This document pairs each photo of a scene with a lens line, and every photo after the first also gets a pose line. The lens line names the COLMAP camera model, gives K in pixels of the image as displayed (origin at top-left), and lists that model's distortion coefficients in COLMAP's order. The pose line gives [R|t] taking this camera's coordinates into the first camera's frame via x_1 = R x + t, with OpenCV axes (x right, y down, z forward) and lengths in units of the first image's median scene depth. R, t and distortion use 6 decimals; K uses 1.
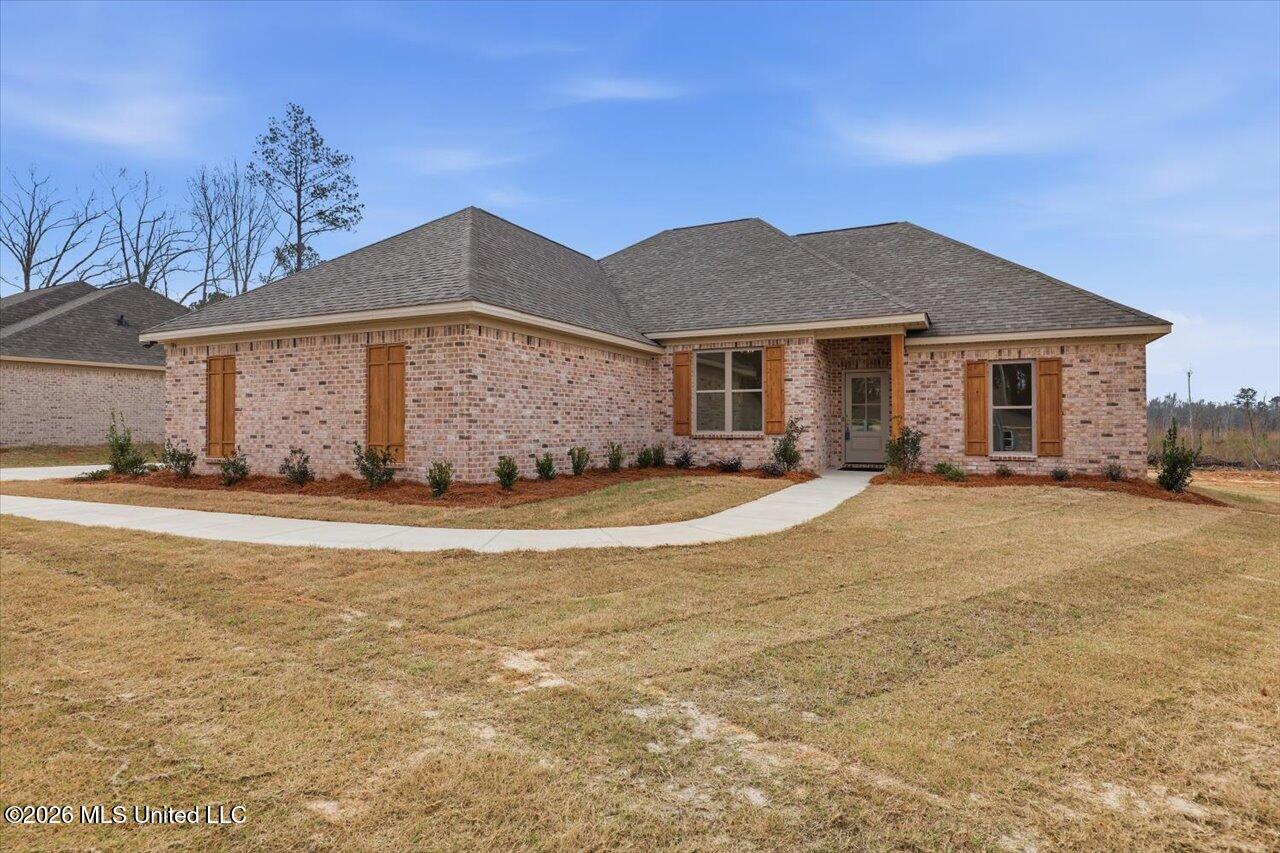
lens RADIAL K [[710.6, 0, 636.2], [0, 710.6, 427.2], [0, 0, 1]] dist [-0.004795, -0.000614]
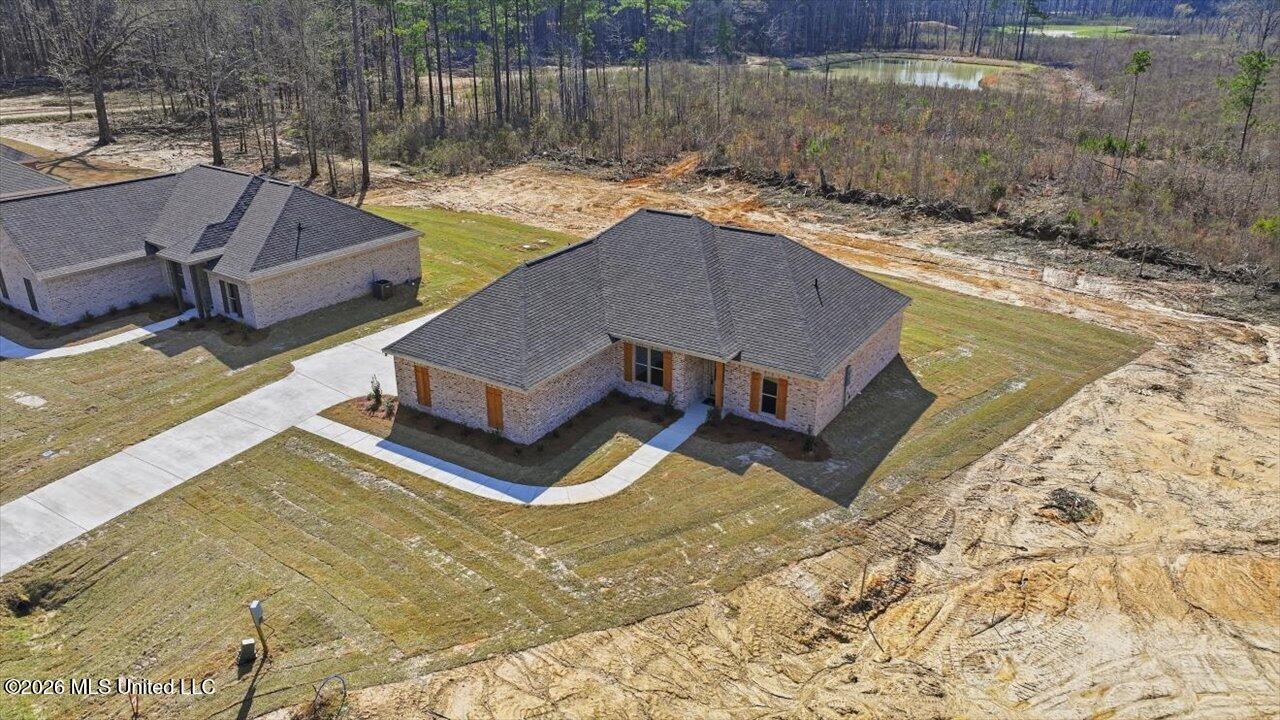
lens RADIAL K [[899.0, 0, 644.7], [0, 899.0, 359.1], [0, 0, 1]] dist [-0.004654, 0.013881]
pose [[0.994740, 0.047526, -0.090734, 0.398381], [-0.009032, 0.923083, 0.384495, -1.209646], [0.102029, -0.381653, 0.918657, -1.565611]]
